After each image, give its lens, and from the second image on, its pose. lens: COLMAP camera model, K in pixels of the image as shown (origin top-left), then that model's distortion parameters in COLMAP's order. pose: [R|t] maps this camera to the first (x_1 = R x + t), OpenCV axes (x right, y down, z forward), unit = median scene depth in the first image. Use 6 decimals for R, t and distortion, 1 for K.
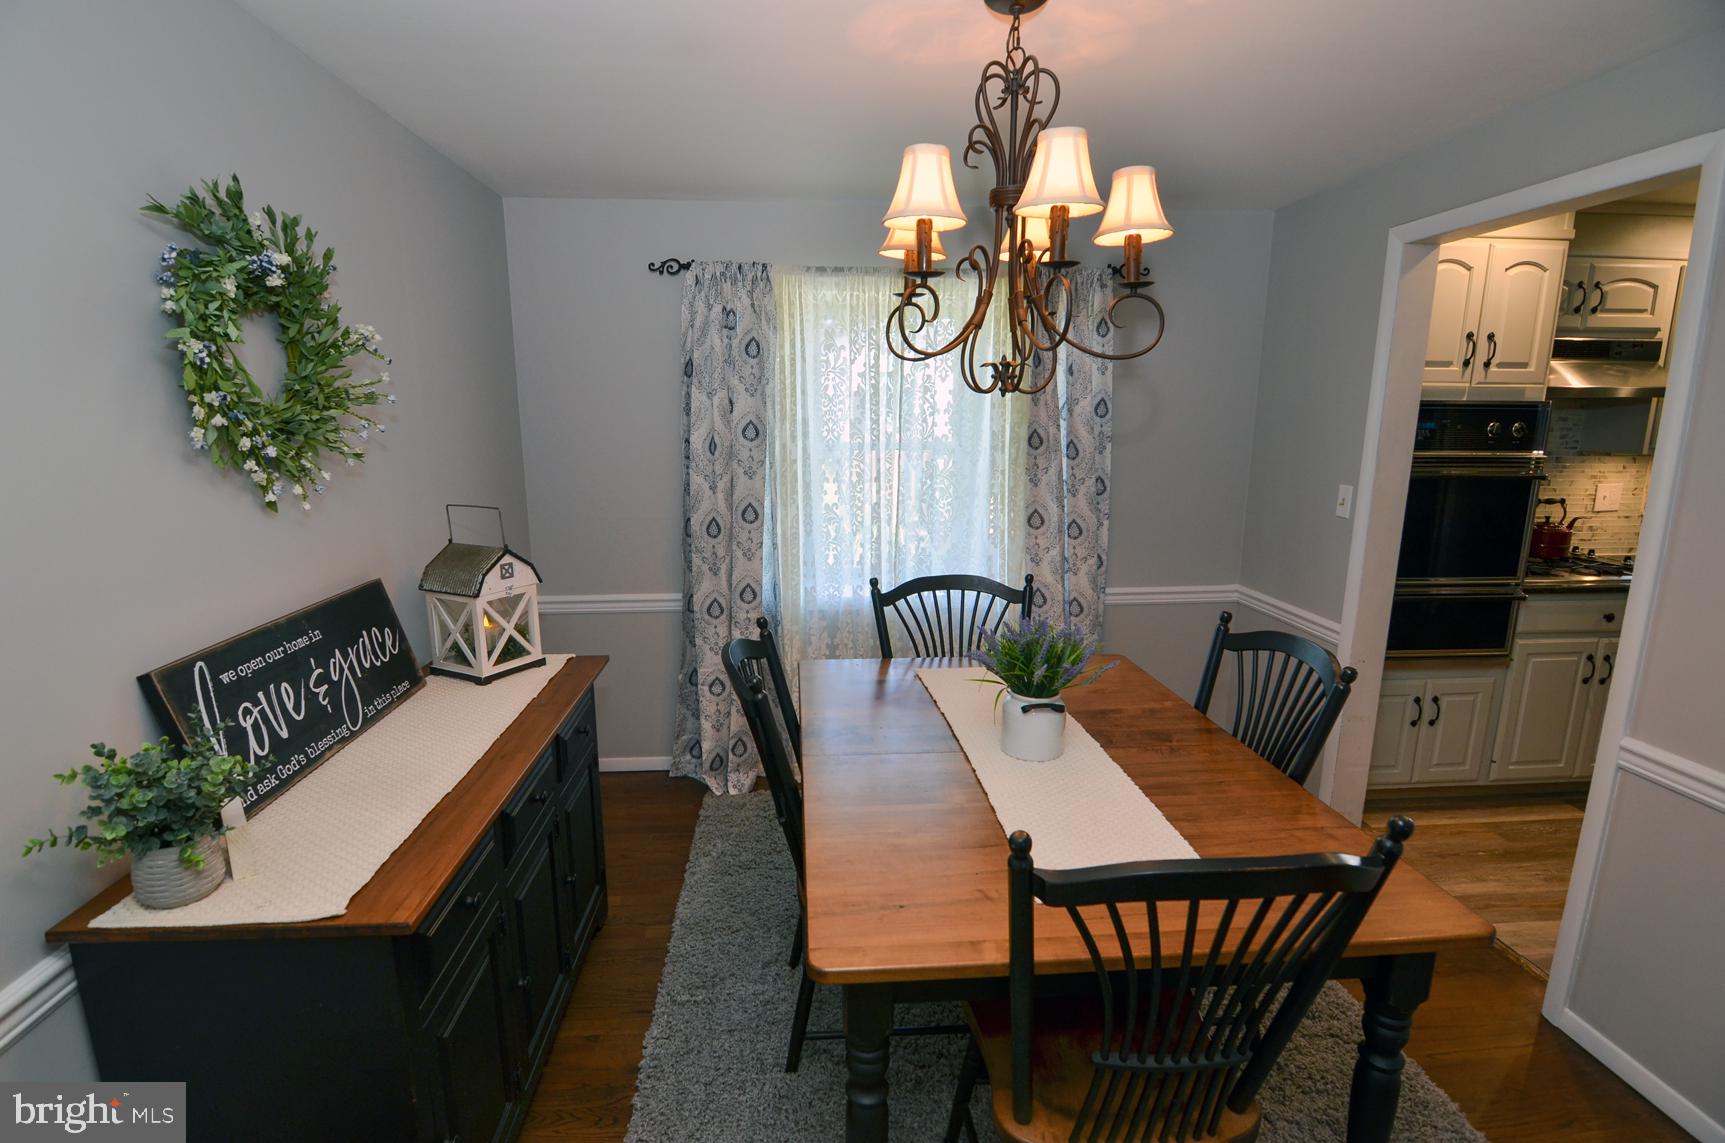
lens RADIAL K [[840.9, 0, 861.9], [0, 840.9, 574.3], [0, 0, 1]] dist [-0.001411, -0.000365]
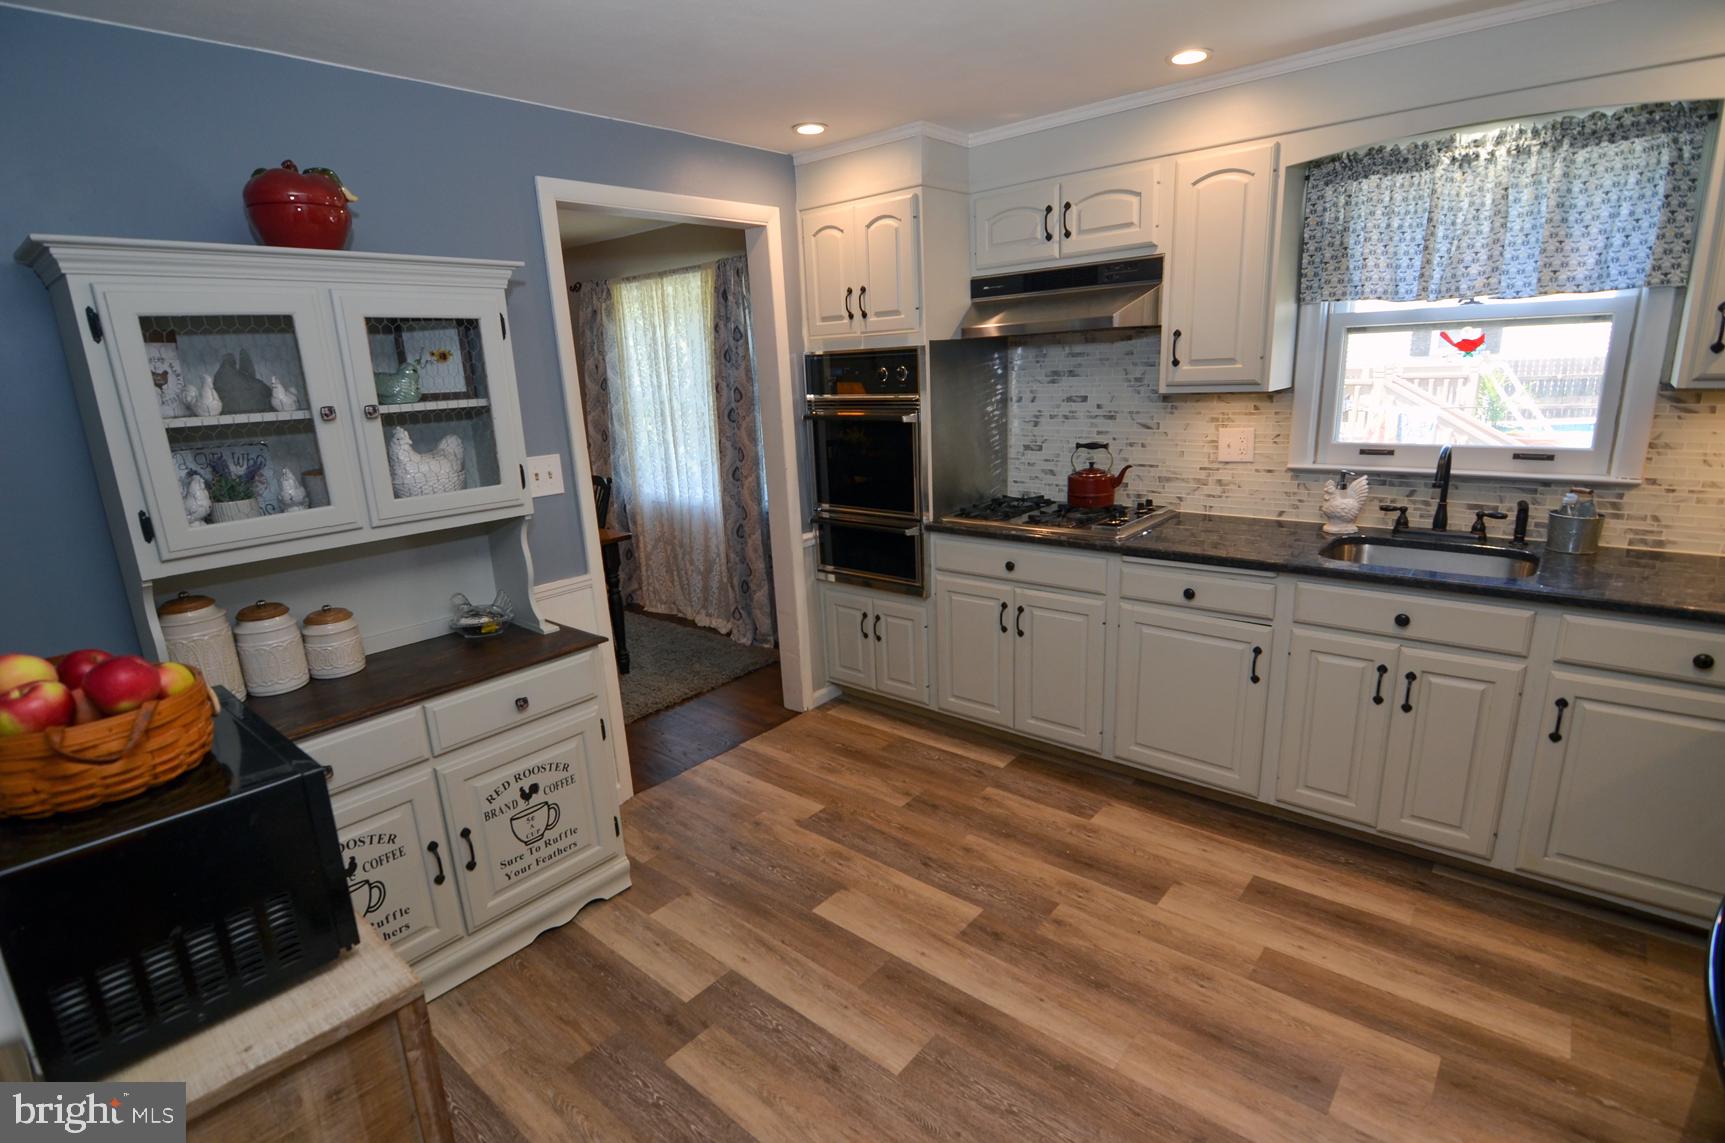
lens RADIAL K [[840.9, 0, 860.8], [0, 840.9, 572.7], [0, 0, 1]] dist [-0.001411, -0.000365]
pose [[0.704356, 0.139646, -0.695975, 1.391214], [-0.084460, 0.989980, 0.113161, -0.034852], [0.704804, -0.020924, 0.709093, 0.183415]]
